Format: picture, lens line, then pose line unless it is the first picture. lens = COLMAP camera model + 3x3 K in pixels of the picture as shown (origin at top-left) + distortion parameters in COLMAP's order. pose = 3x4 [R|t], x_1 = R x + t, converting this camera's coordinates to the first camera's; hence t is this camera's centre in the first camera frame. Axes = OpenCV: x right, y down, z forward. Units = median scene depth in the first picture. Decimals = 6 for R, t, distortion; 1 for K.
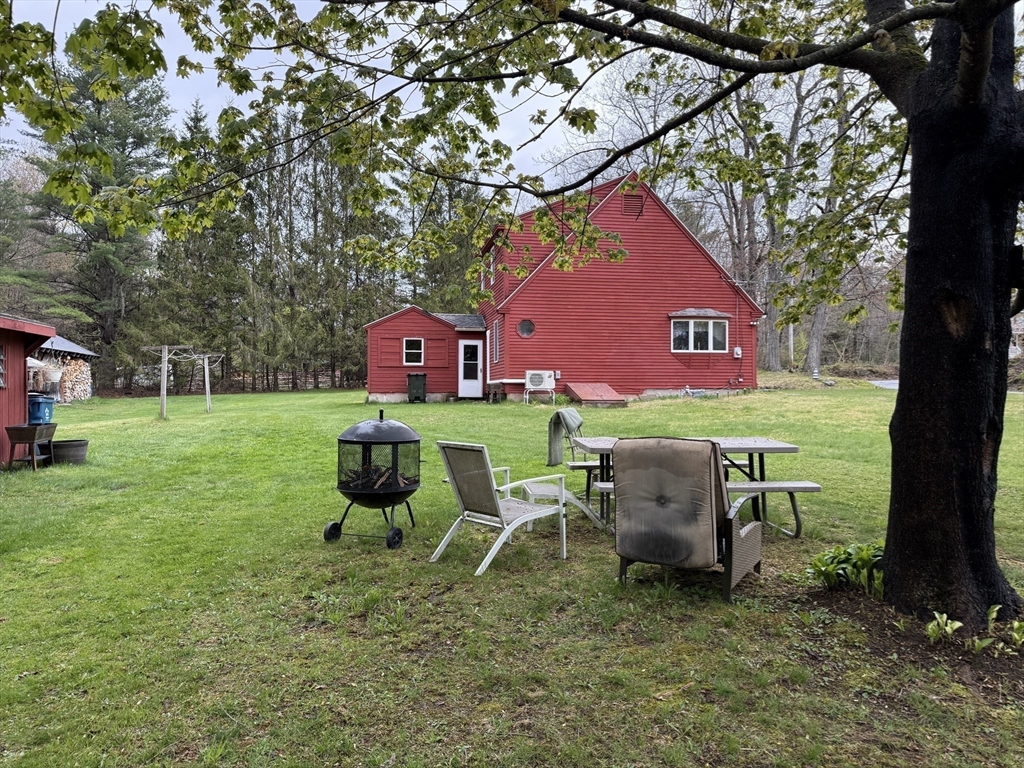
lens RADIAL K [[721.0, 0, 508.2], [0, 721.0, 383.3], [0, 0, 1]] dist [0.049466, -0.062071]
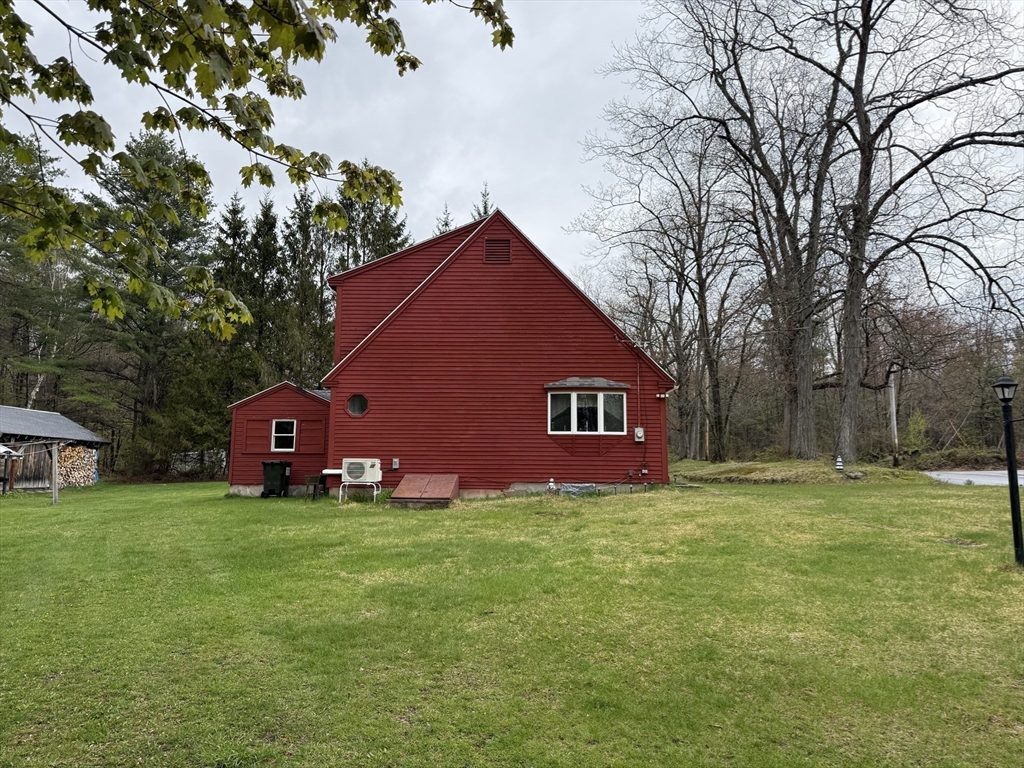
lens RADIAL K [[721.0, 0, 508.2], [0, 721.0, 375.3], [0, 0, 1]] dist [0.049466, -0.062071]
pose [[0.980189, -0.020769, -0.196973, 0.334210], [-0.004594, 0.991835, -0.127442, -0.007295], [0.198011, 0.125822, 0.972091, 0.237523]]
